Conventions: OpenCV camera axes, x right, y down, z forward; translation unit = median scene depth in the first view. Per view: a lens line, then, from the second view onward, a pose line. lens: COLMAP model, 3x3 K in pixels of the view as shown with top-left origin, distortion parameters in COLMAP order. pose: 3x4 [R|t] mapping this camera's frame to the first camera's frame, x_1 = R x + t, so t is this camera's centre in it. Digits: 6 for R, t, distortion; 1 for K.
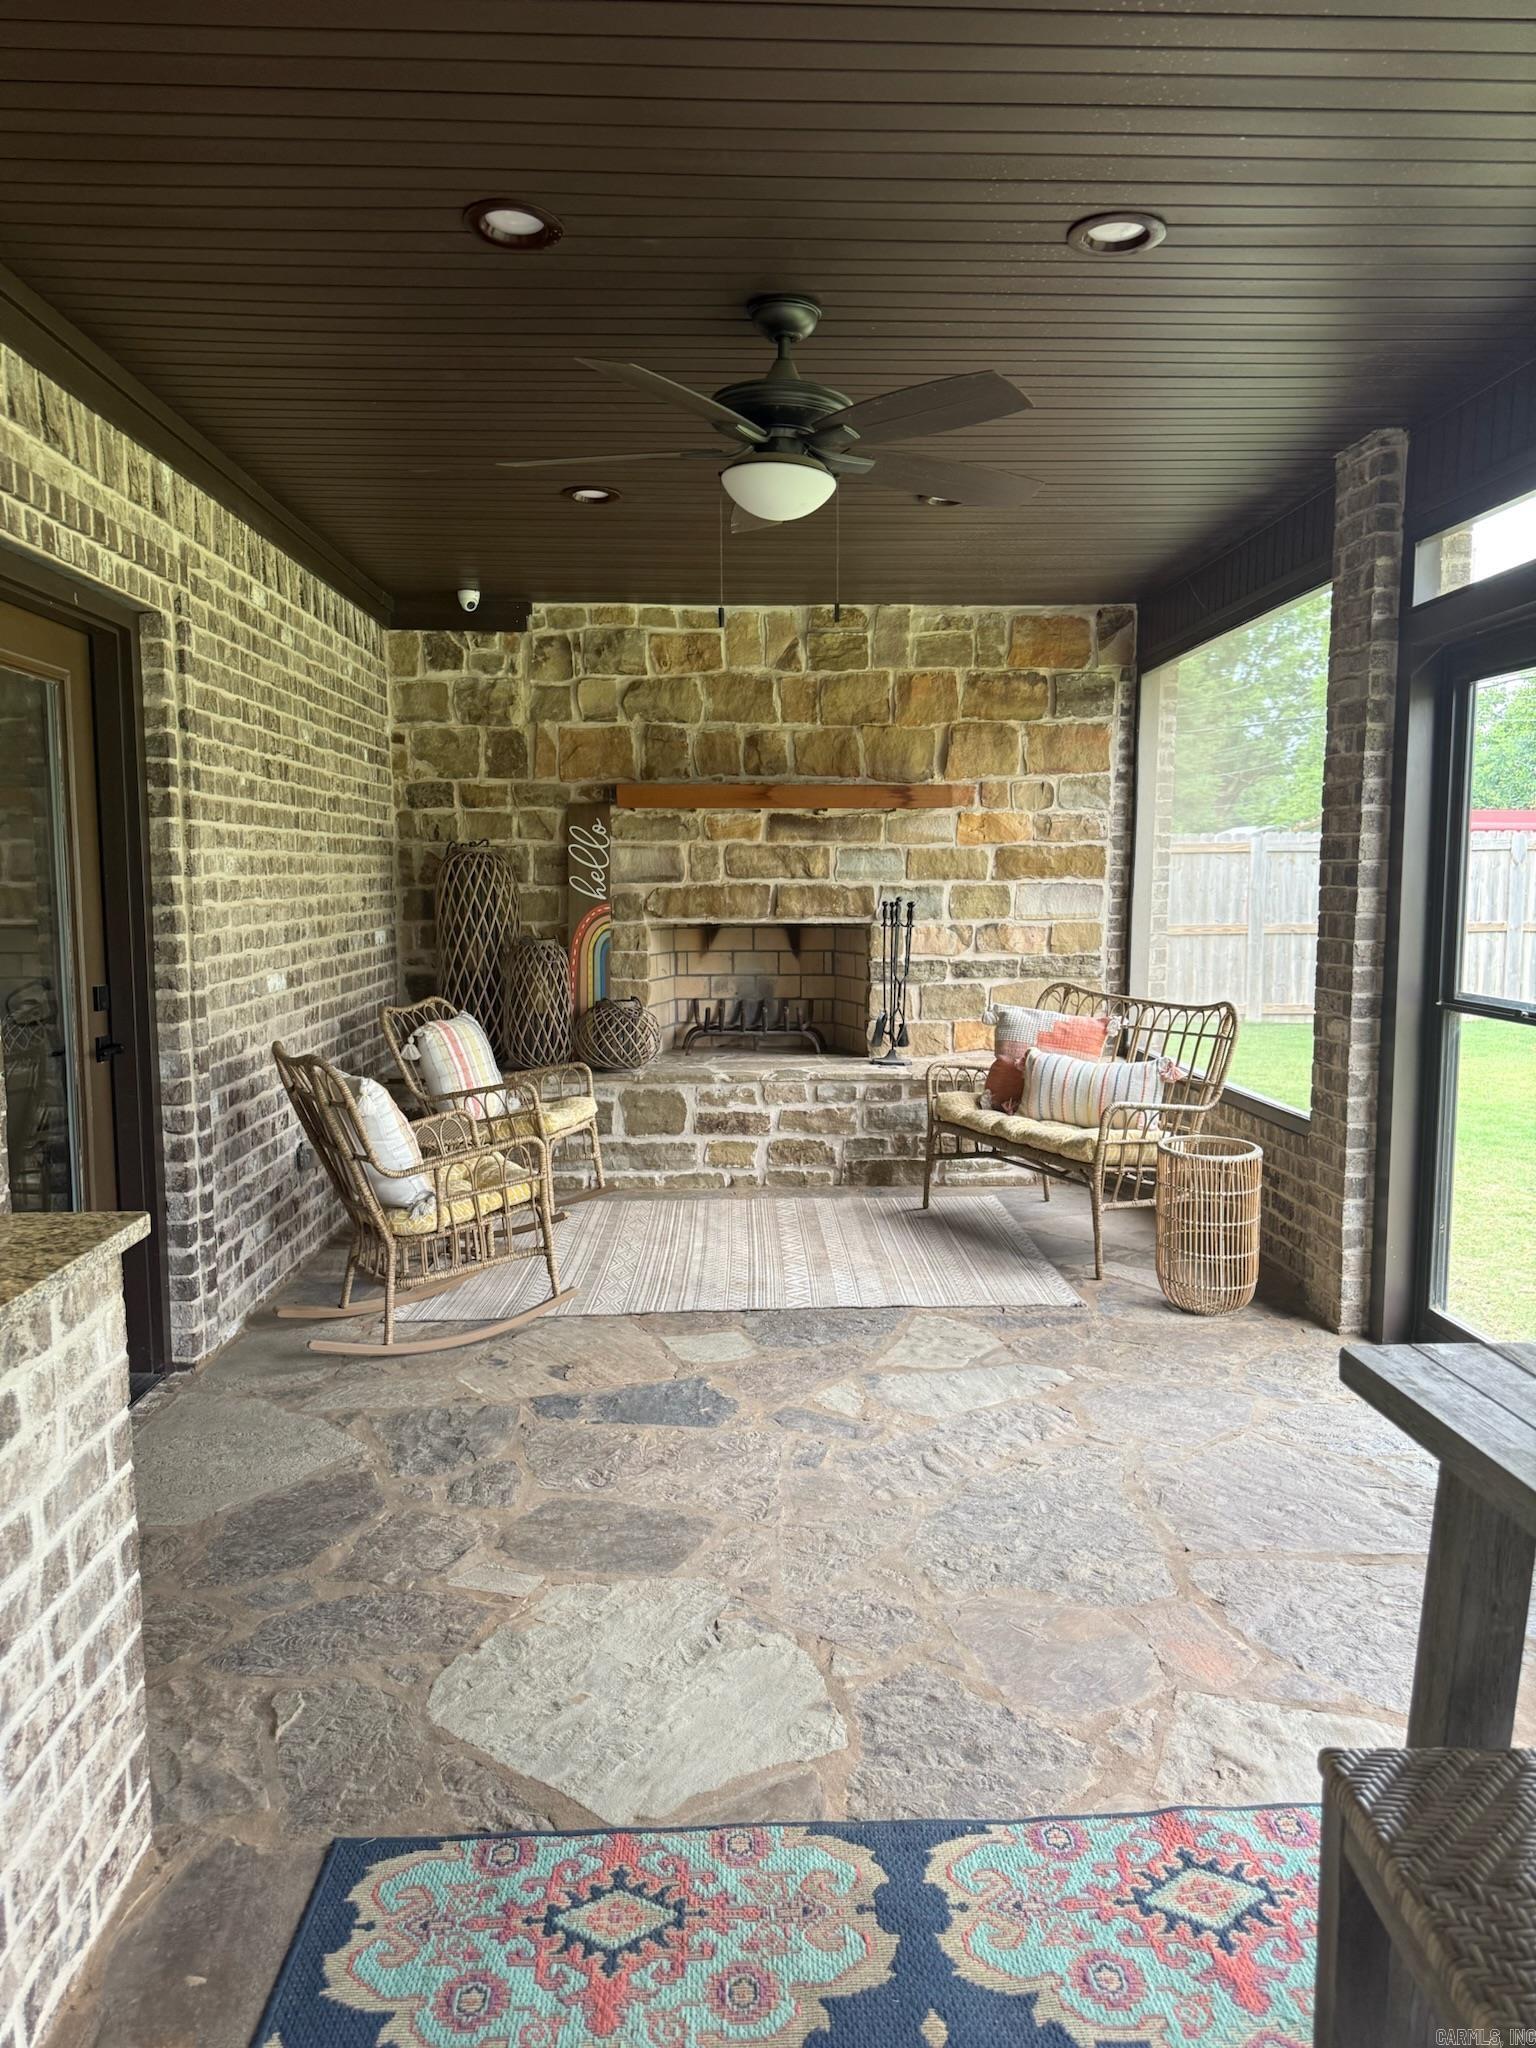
lens RADIAL K [[1438.2, 0, 762.7], [0, 1438.2, 1034.2], [0, 0, 1]] dist [0.078857, -0.105985]
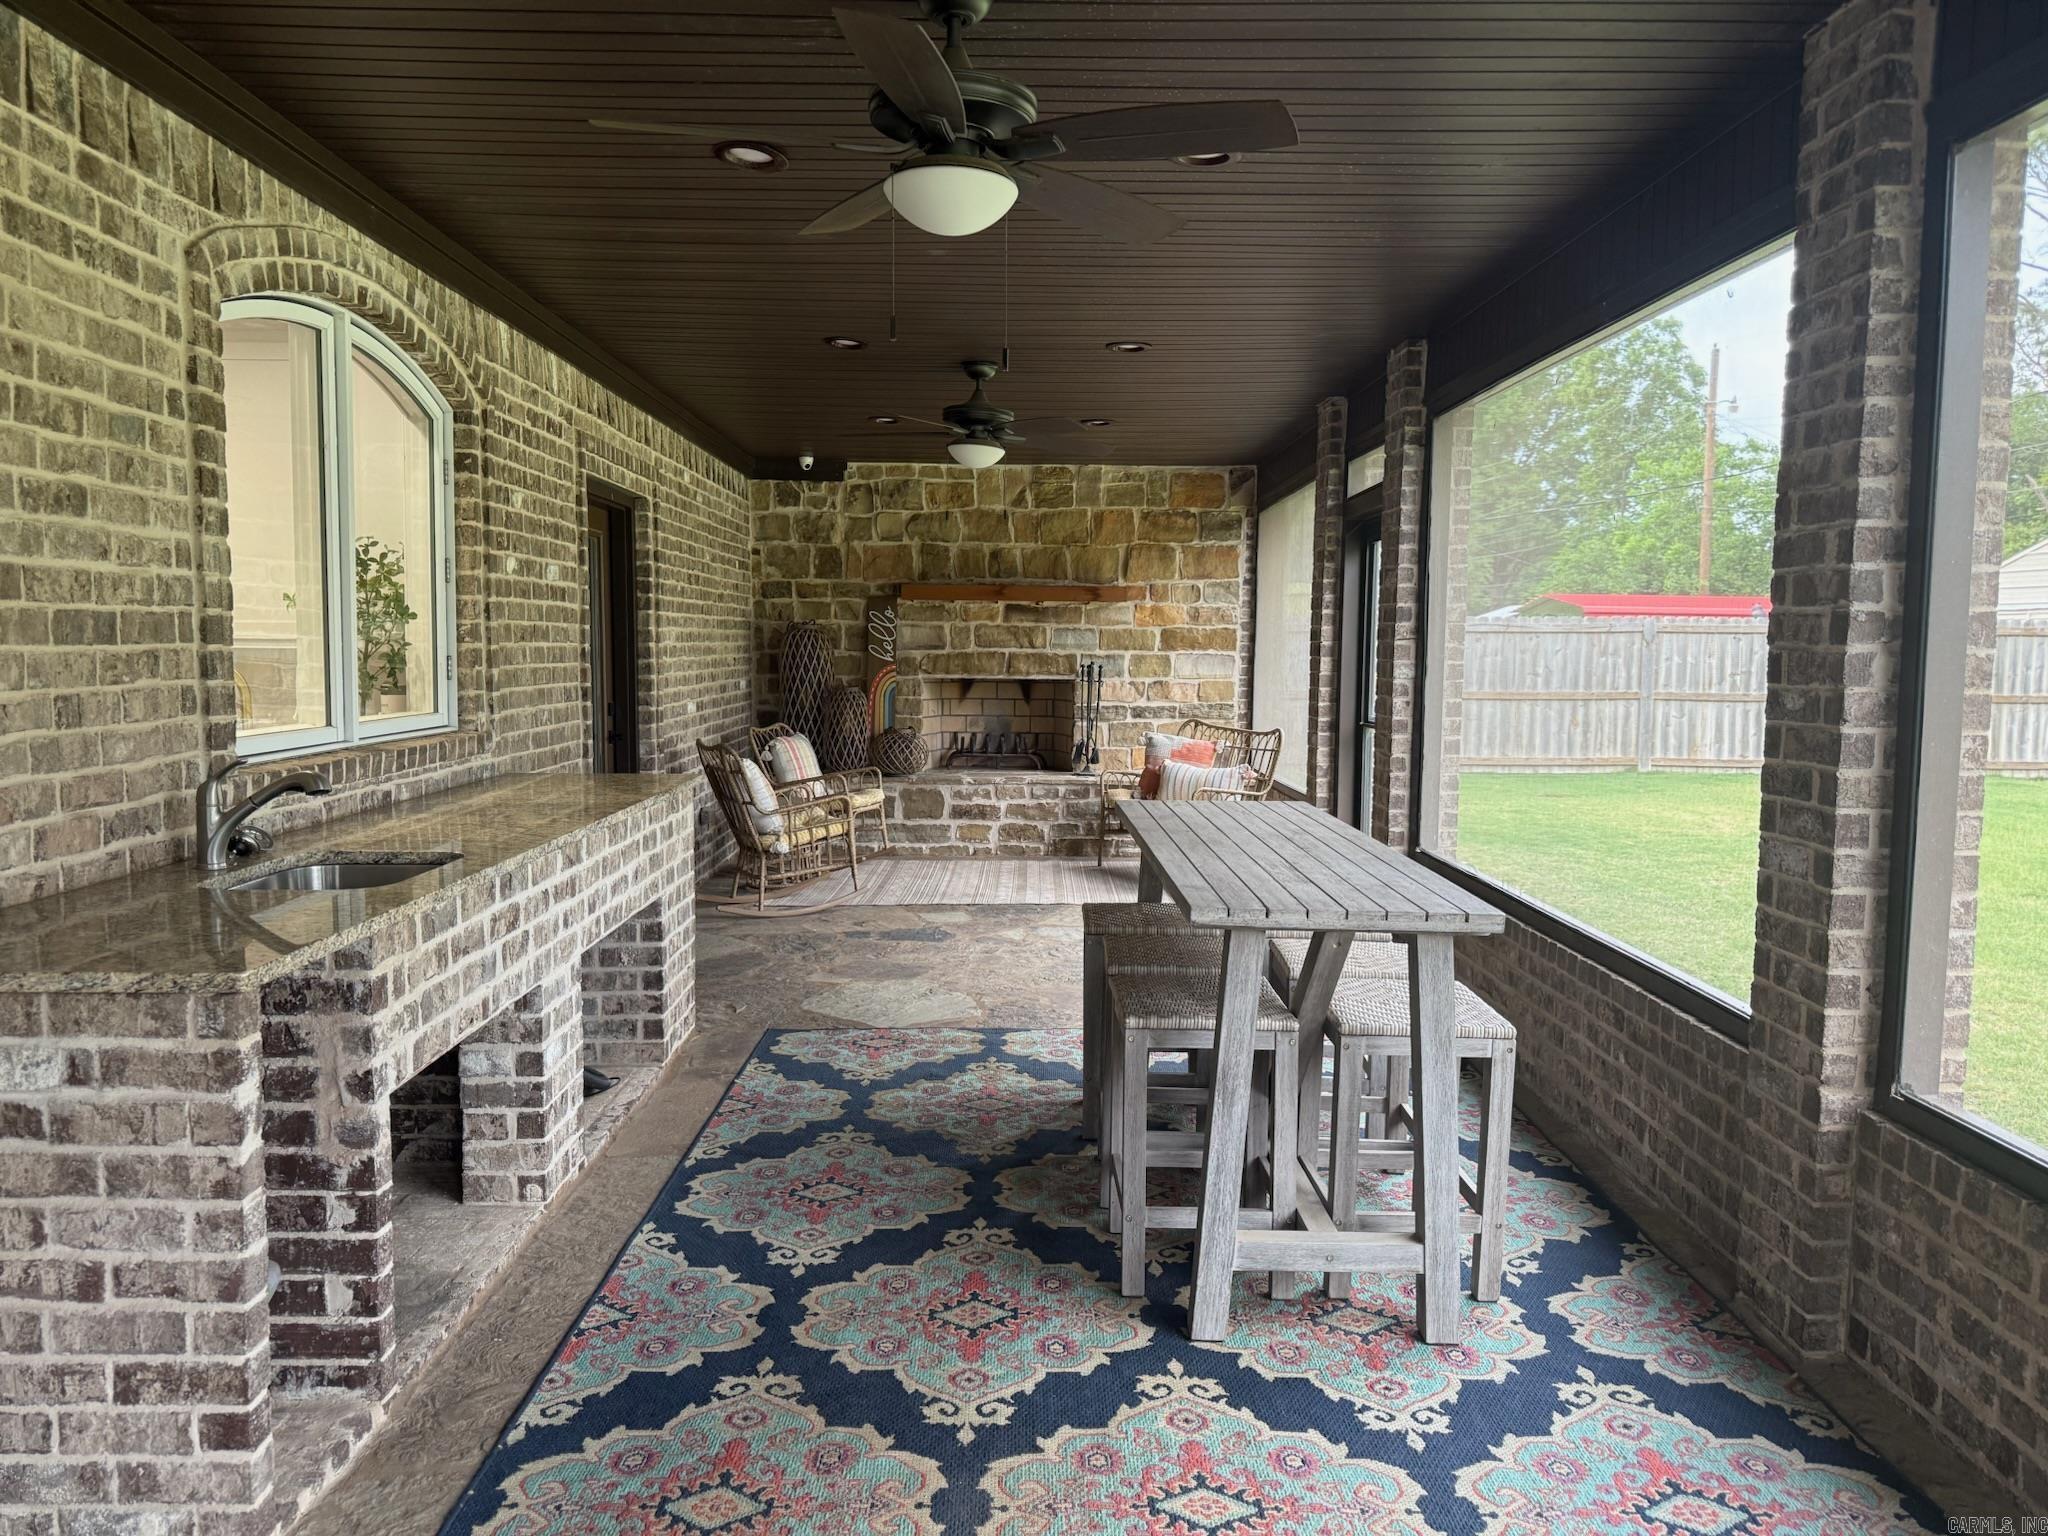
lens RADIAL K [[1438.2, 0, 1023.9], [0, 1438.2, 764.6], [0, 0, 1]] dist [0.078857, -0.105985]
pose [[0.999594, 0.012876, -0.025409, 0.064816], [-0.013580, 0.999523, -0.027740, 0.052481], [0.025040, 0.028074, 0.999292, -0.475900]]
